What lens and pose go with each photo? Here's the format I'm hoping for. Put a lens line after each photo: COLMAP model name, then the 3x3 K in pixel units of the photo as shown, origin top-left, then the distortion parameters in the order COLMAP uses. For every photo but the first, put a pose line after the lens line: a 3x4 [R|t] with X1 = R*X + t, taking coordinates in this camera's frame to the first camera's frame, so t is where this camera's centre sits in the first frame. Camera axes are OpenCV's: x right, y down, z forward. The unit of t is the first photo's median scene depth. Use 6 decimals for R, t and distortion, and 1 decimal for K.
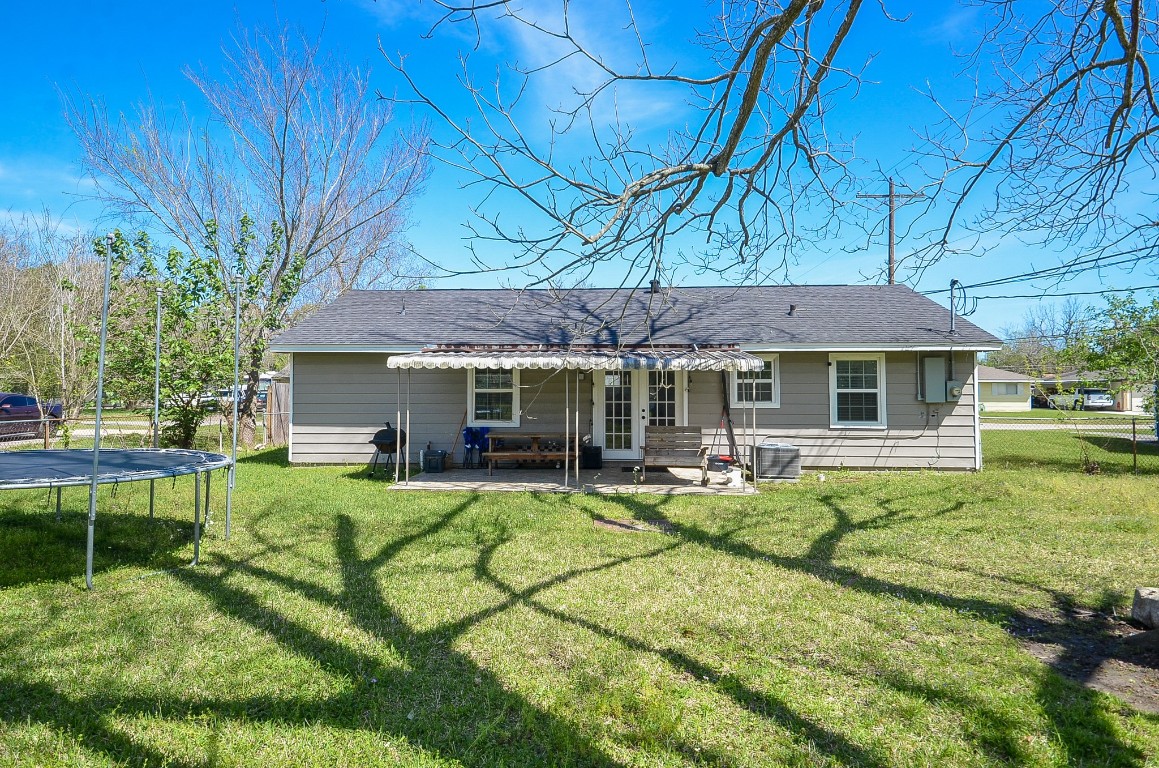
lens RADIAL K [[688.0, 0, 576.4], [0, 688.0, 382.9], [0, 0, 1]] dist [-0.017662, -0.000395]
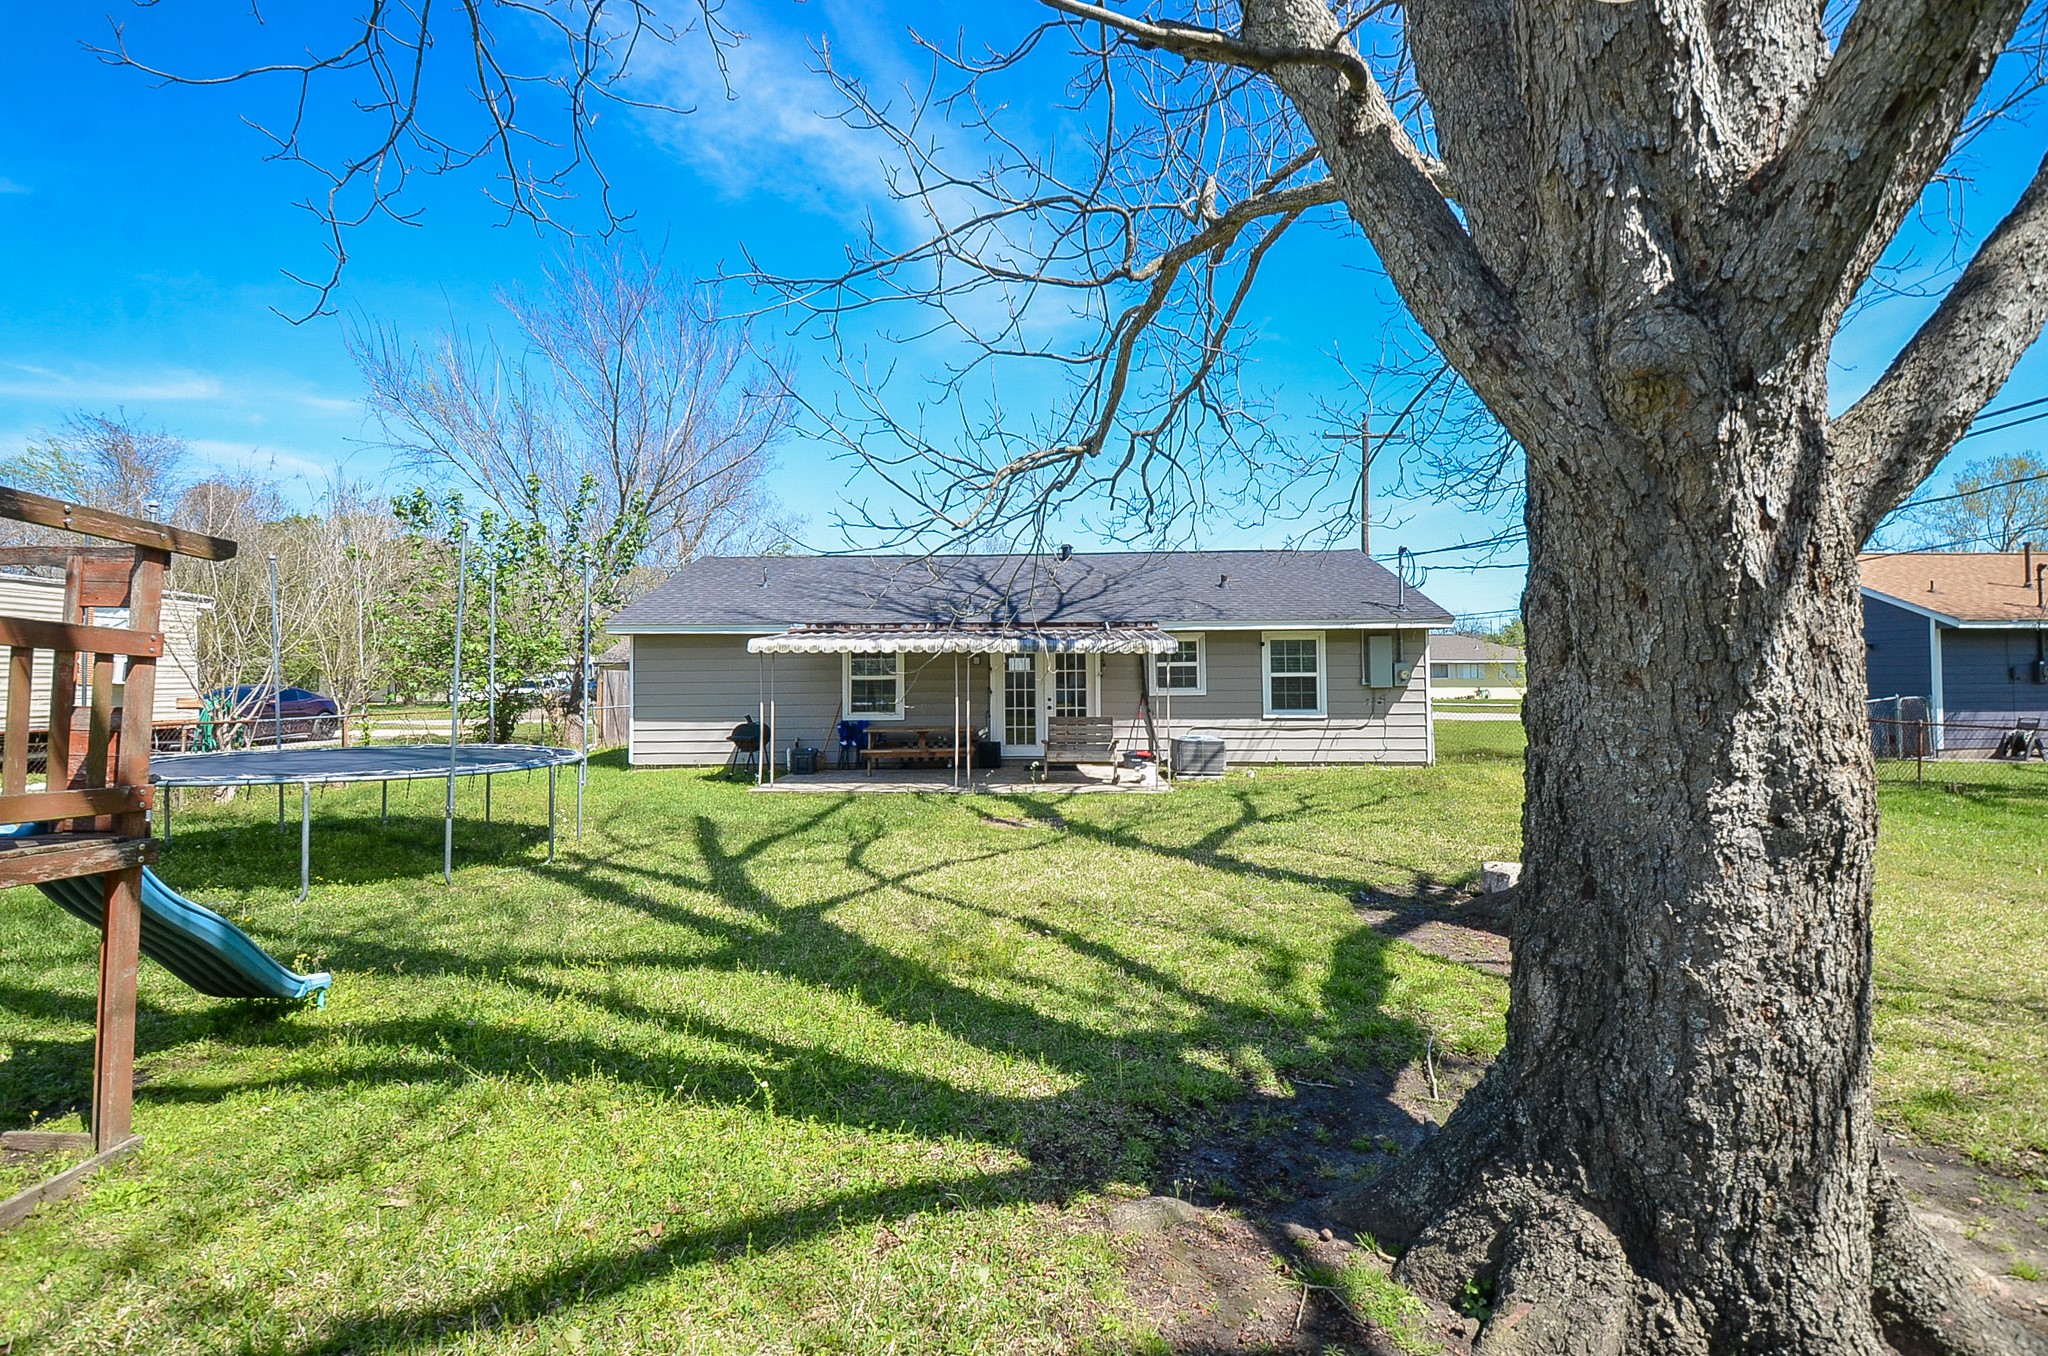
lens RADIAL K [[897.9, 0, 1027.3], [0, 897.9, 671.7], [0, 0, 1]] dist [-0.022403, -0.002882]
pose [[0.999171, -0.006862, 0.040129, 0.027836], [0.006647, 0.999963, 0.005481, -0.000970], [-0.040165, -0.005210, 0.999179, -0.128648]]
